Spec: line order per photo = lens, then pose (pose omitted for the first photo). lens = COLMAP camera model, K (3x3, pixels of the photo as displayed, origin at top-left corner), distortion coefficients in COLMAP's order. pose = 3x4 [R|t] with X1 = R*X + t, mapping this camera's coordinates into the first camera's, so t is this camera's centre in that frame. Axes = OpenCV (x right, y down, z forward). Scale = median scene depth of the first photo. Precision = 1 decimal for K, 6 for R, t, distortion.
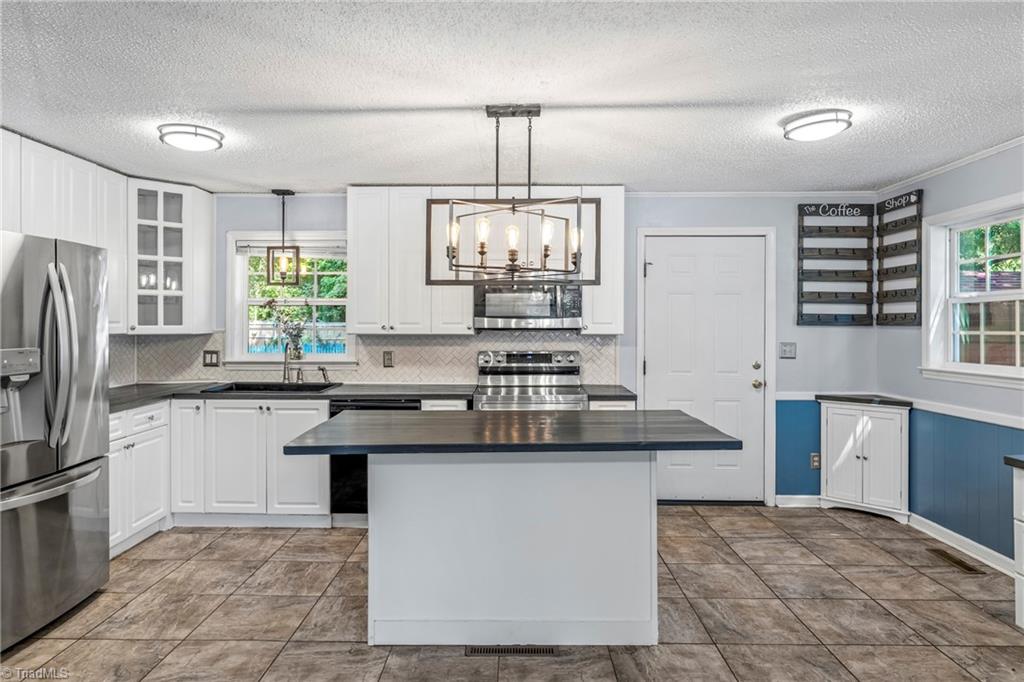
lens RADIAL K [[637.1, 0, 503.9], [0, 637.1, 328.3], [0, 0, 1]] dist [0.002224, 0.000756]
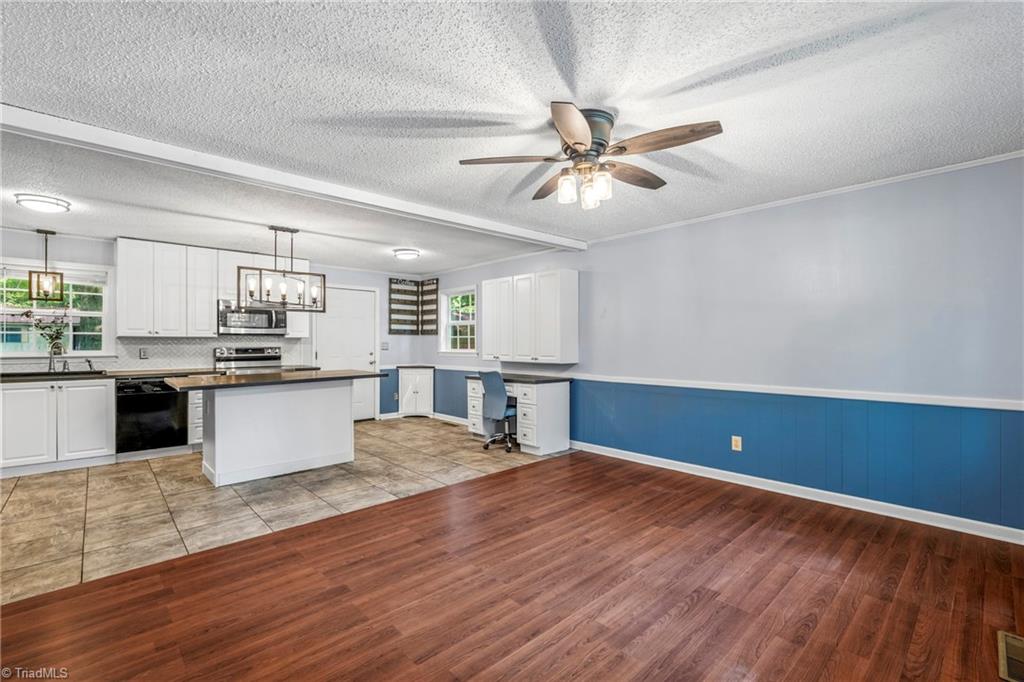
lens RADIAL K [[452.7, 0, 508.5], [0, 452.7, 341.1], [0, 0, 1]] dist [-0.008565, 0.000935]
pose [[0.722720, 0.001518, 0.691139, -0.334249], [0.002329, 0.999987, -0.004632, 0.029138], [-0.691137, 0.004958, 0.722707, -0.421367]]
